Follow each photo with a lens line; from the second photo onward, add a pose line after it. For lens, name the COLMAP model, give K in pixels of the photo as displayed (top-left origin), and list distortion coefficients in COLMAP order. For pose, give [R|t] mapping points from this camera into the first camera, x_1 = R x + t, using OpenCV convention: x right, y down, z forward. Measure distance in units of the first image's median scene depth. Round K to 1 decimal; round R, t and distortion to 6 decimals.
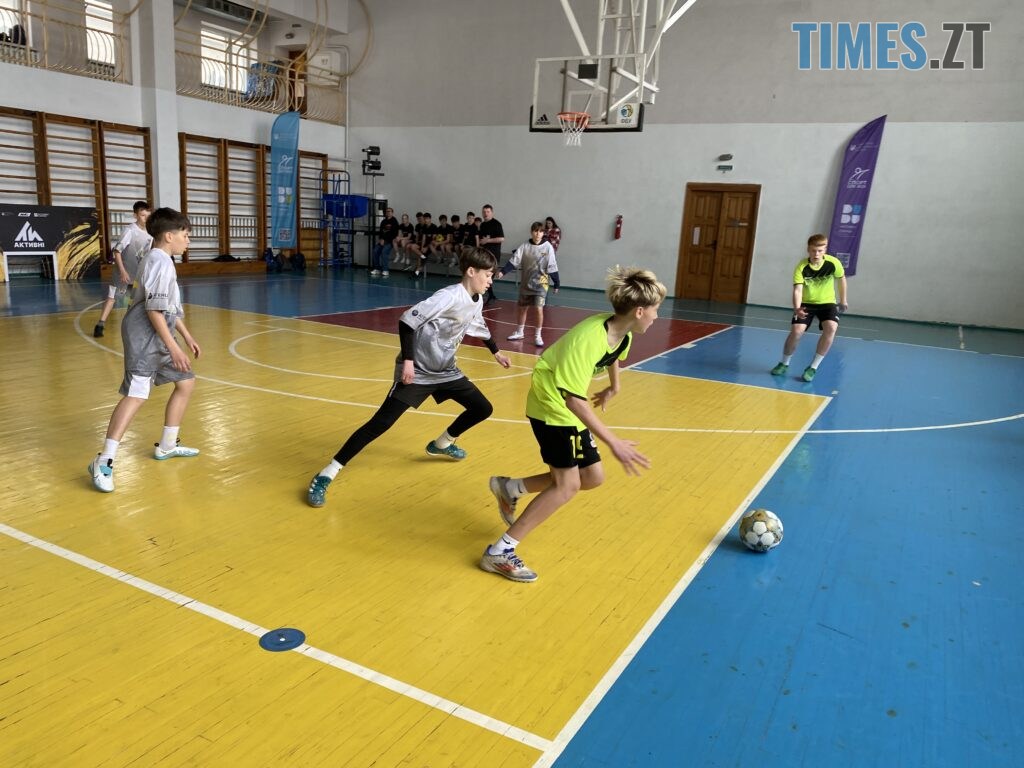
lens RADIAL K [[780.0, 0, 512.0], [0, 780.0, 384.0], [0, 0, 1]] dist [0.000380, -0.002988]
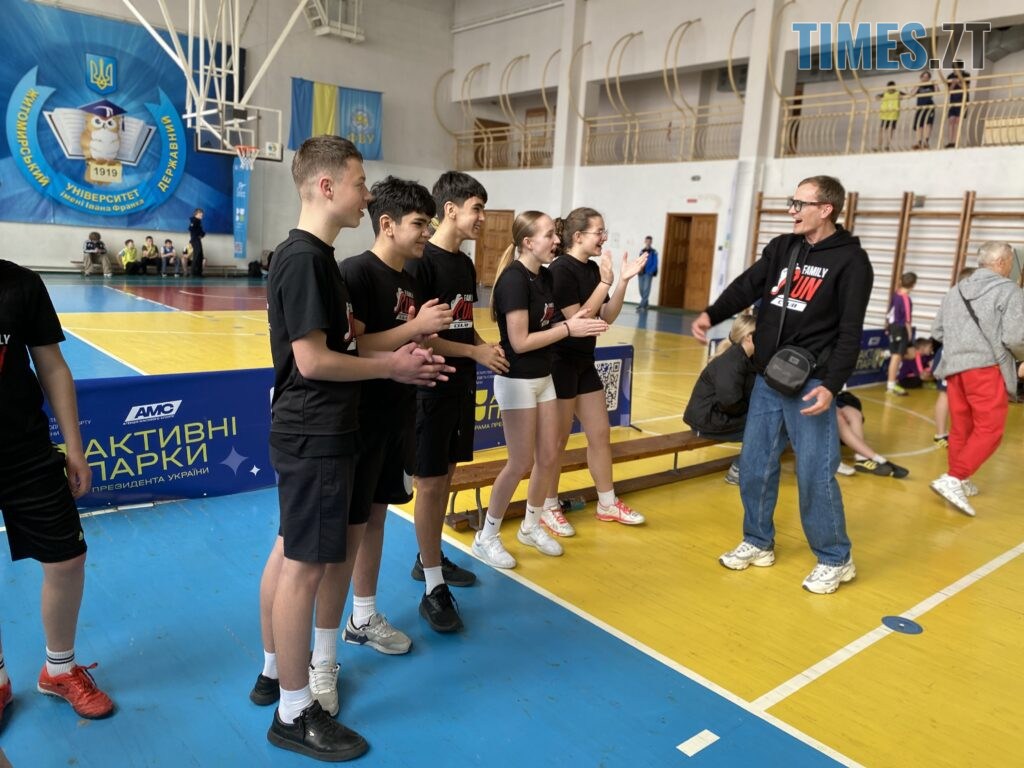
lens RADIAL K [[780.0, 0, 512.0], [0, 780.0, 384.0], [0, 0, 1]] dist [0.000380, -0.002988]
pose [[-0.361110, 0.099652, -0.927183, 1.338763], [-0.271338, 0.940025, 0.206710, -0.136078], [0.892174, 0.326225, -0.312413, 0.988587]]
